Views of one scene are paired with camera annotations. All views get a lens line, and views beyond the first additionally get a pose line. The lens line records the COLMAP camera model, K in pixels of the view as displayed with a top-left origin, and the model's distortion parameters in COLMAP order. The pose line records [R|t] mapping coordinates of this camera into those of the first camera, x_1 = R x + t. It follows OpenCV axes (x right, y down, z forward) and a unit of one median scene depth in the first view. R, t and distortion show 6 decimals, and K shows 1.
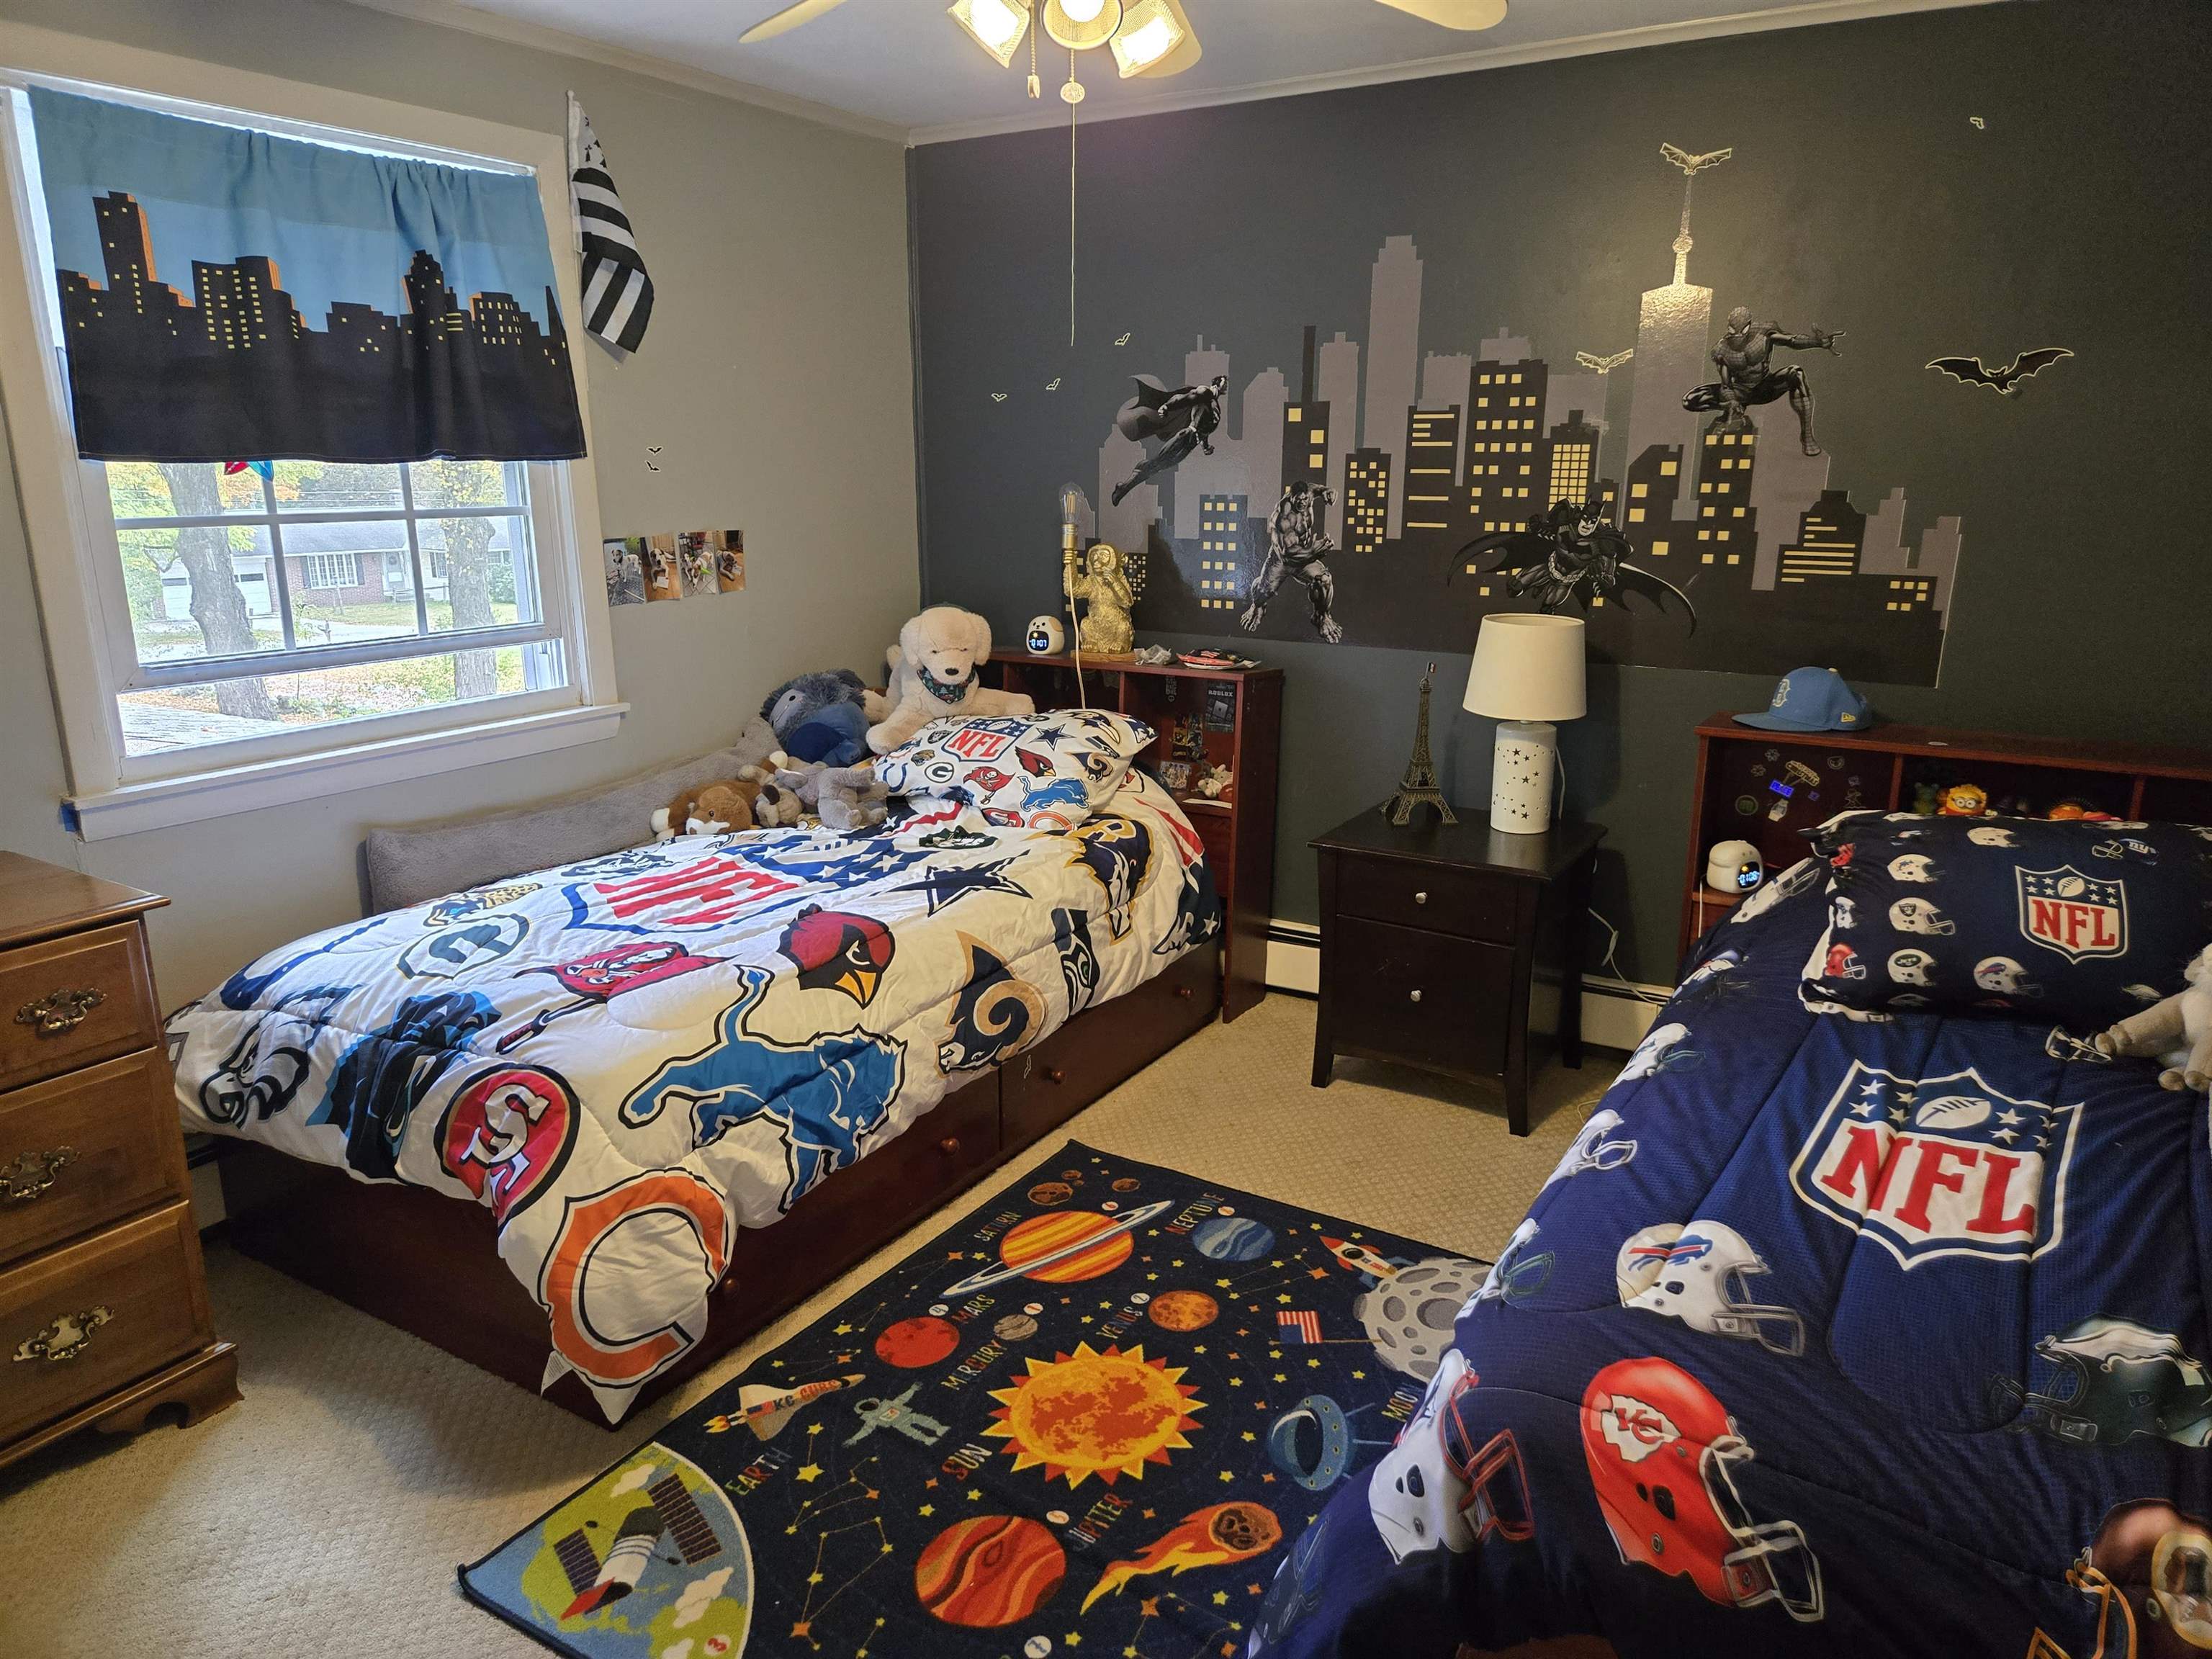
lens RADIAL K [[1488.4, 0, 1101.9], [0, 1488.4, 845.9], [0, 0, 1]] dist [0.062903, -0.035604]
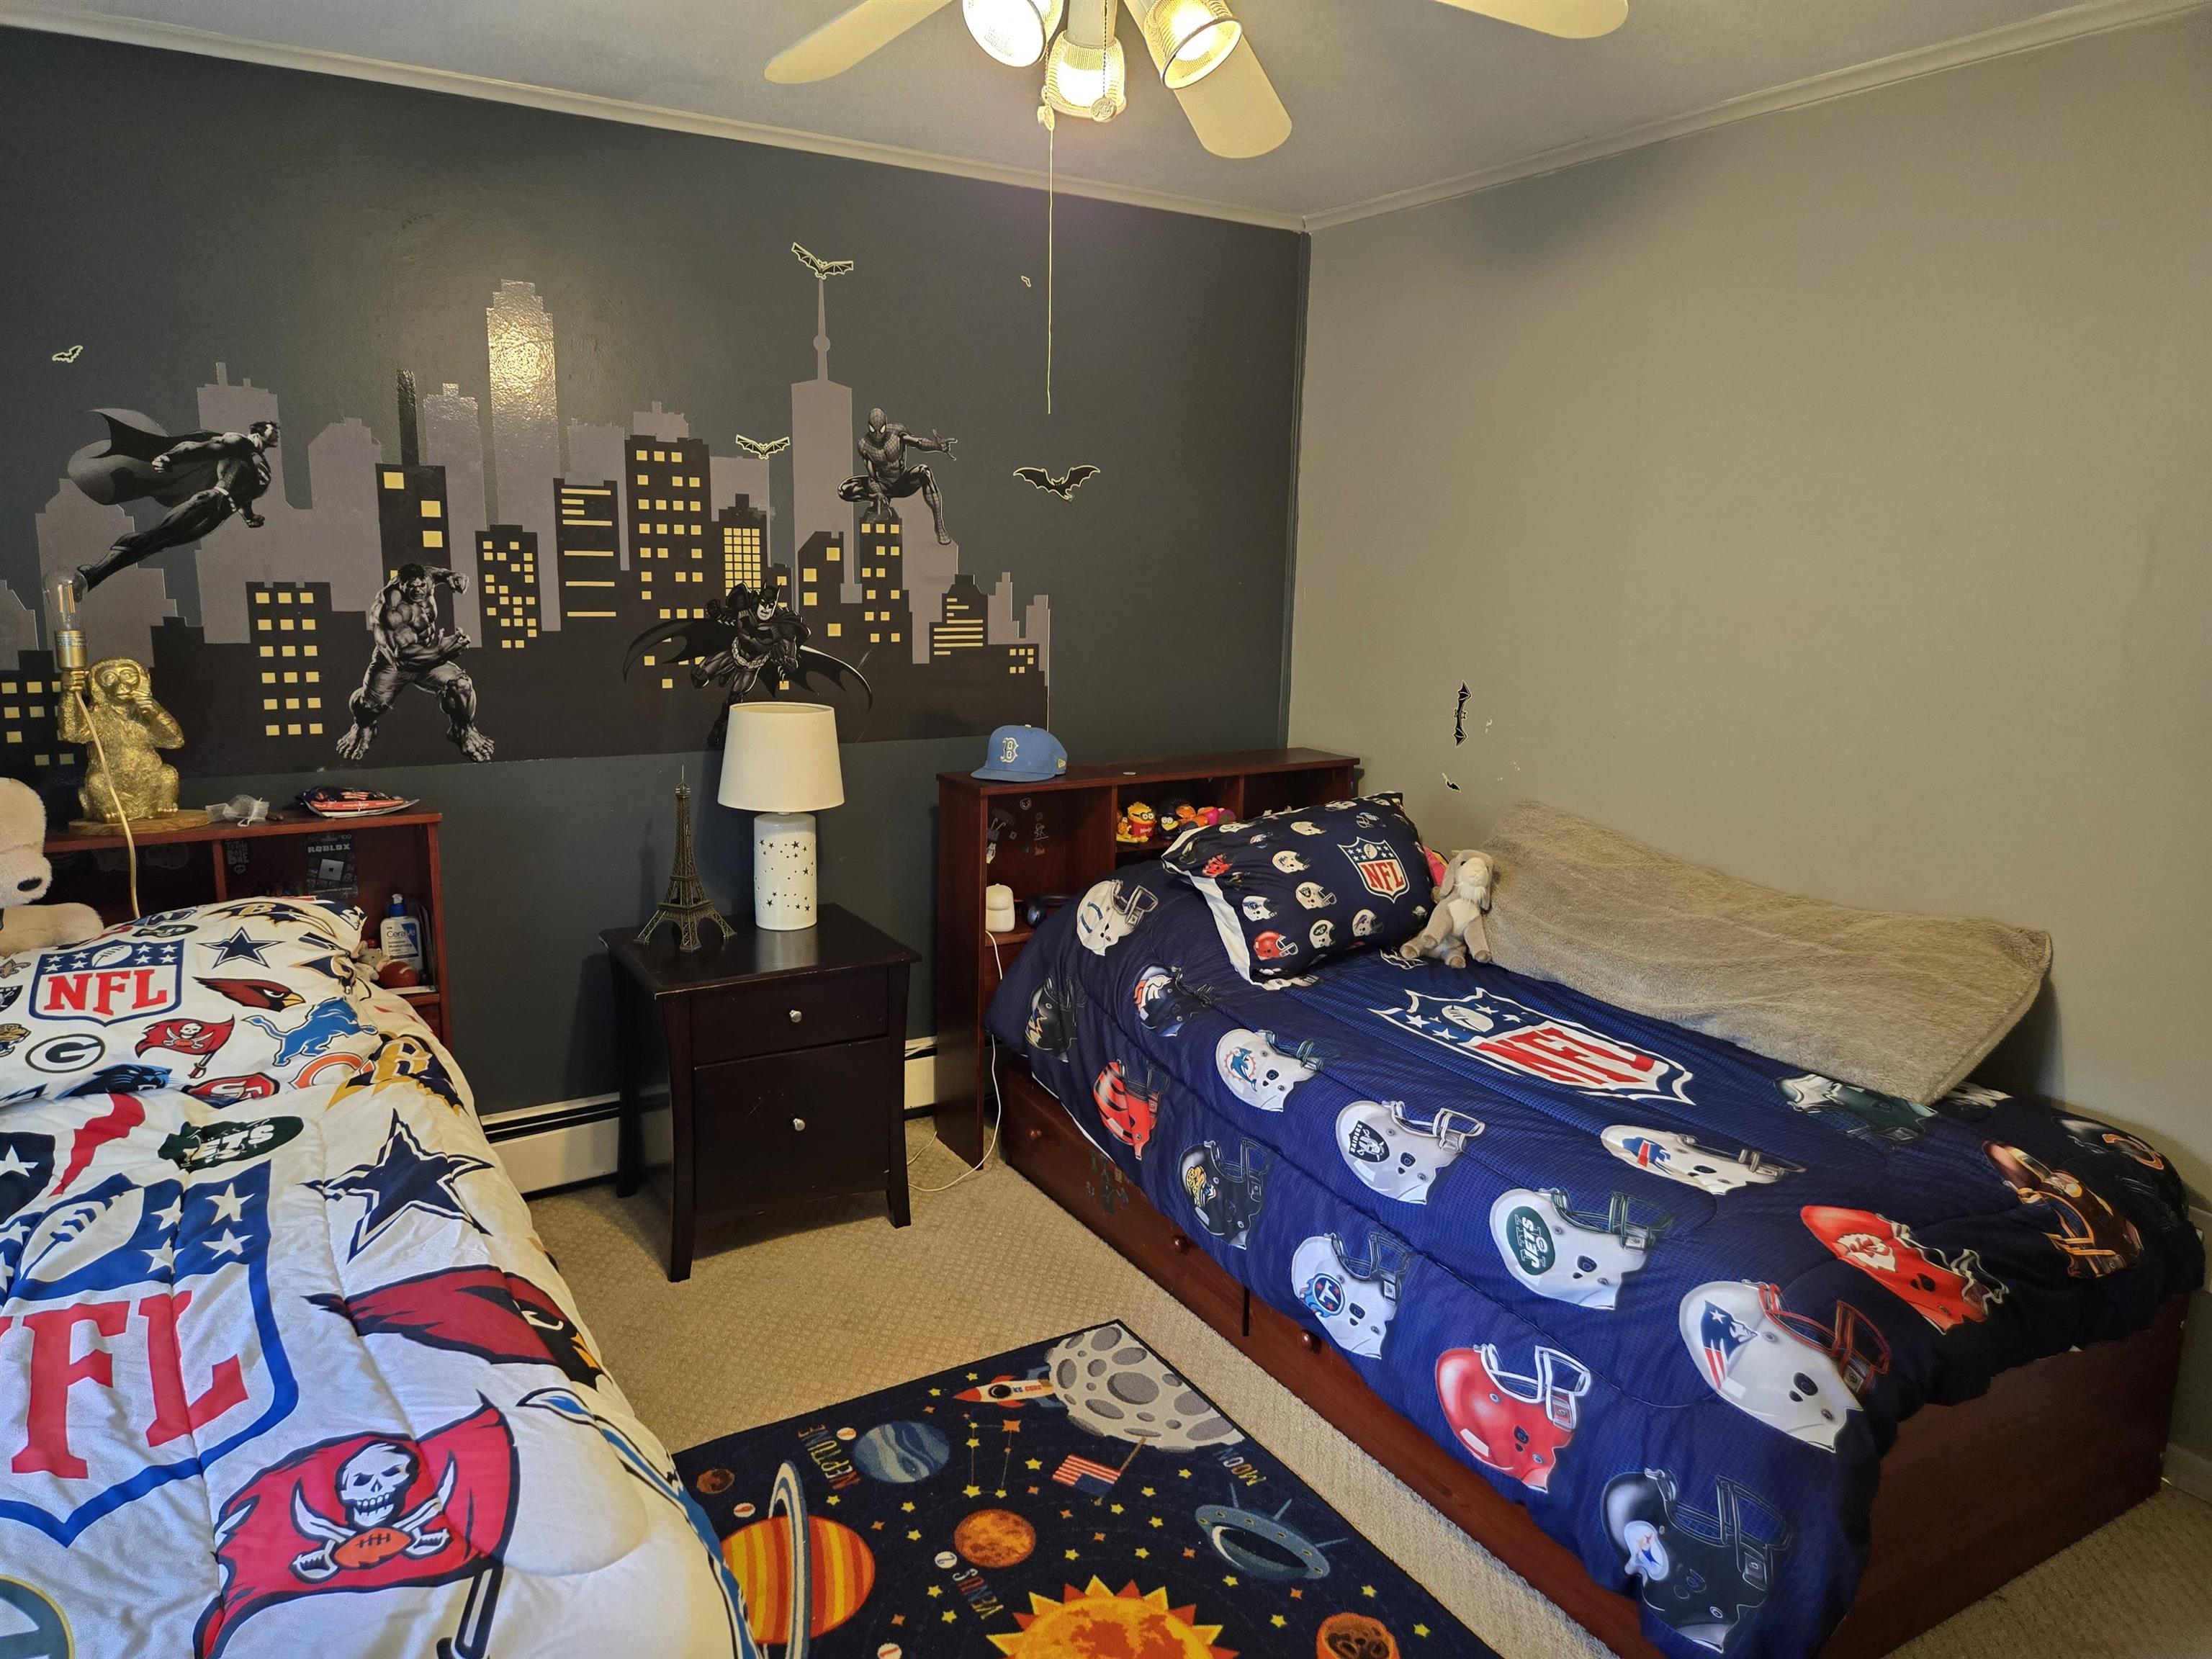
lens RADIAL K [[1488.4, 0, 1109.9], [0, 1488.4, 816.5], [0, 0, 1]] dist [0.062903, -0.035604]
pose [[0.456551, -0.155765, 0.875956, -0.459249], [0.213037, 0.975053, 0.062351, -0.096220], [-0.863815, 0.158145, 0.478344, 0.365117]]
